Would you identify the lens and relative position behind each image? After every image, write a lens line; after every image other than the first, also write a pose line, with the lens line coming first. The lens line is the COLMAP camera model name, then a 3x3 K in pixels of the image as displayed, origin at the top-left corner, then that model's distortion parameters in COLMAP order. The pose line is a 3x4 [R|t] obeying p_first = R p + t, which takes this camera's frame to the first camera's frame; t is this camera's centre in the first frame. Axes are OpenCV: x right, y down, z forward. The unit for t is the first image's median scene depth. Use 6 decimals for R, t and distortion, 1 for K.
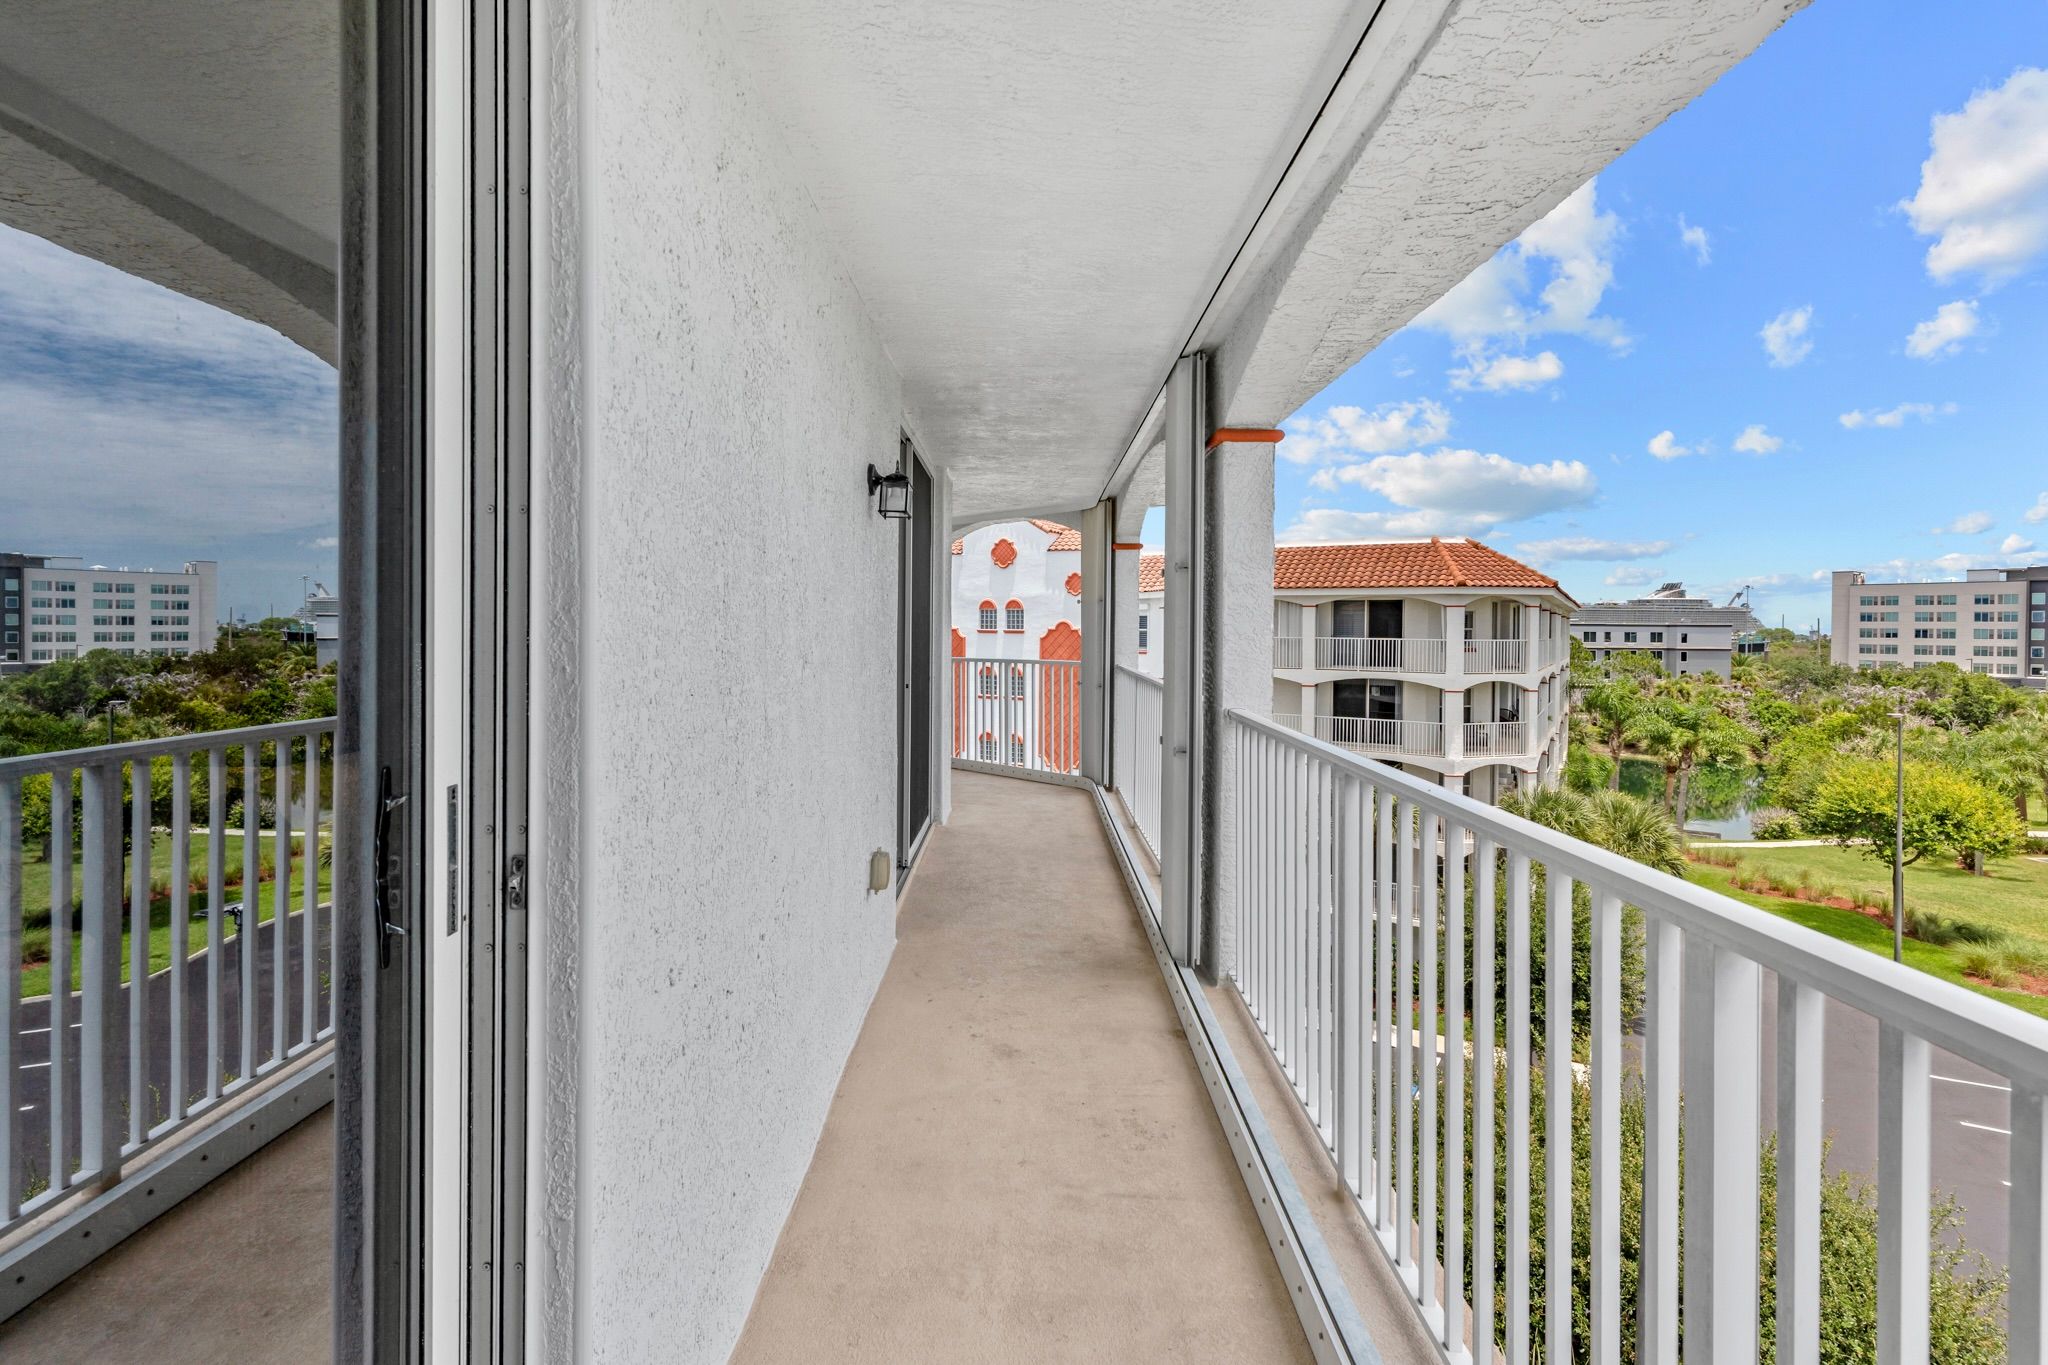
lens RADIAL K [[970.1, 0, 1018.6], [0, 970.1, 680.6], [0, 0, 1]] dist [0.003827, 0.000012]
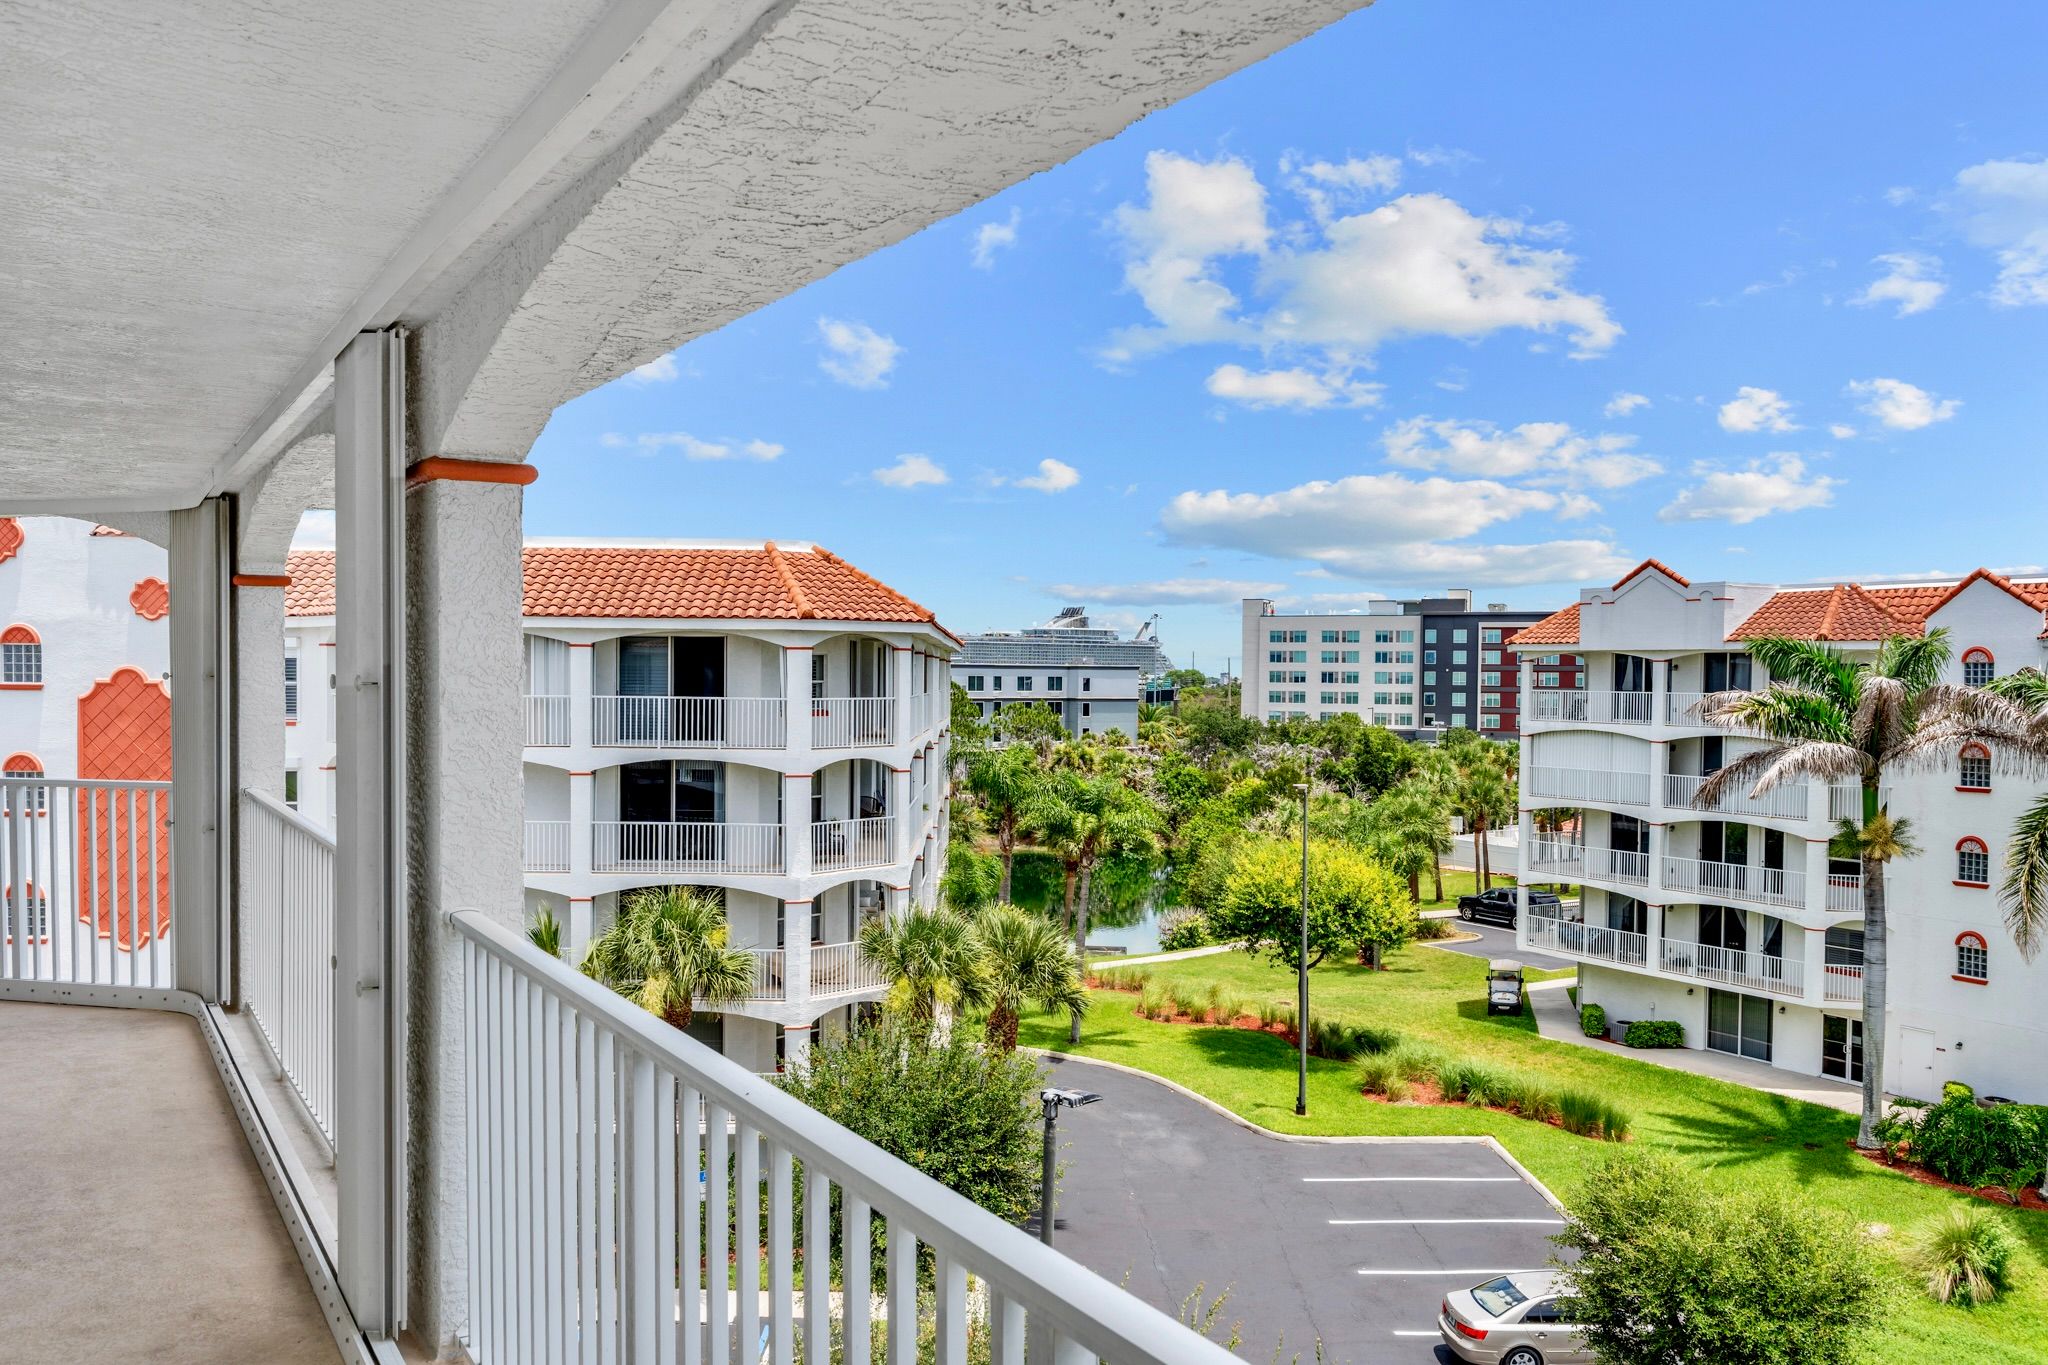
lens RADIAL K [[1662.1, 0, 1031.8], [0, 1662.1, 679.9], [0, 0, 1]] dist [0.006101, -0.011436]
pose [[0.850624, -0.015653, 0.525542, -0.013533], [0.002846, 0.999679, 0.025168, -0.084214], [-0.525767, -0.019912, 0.850396, -0.053324]]
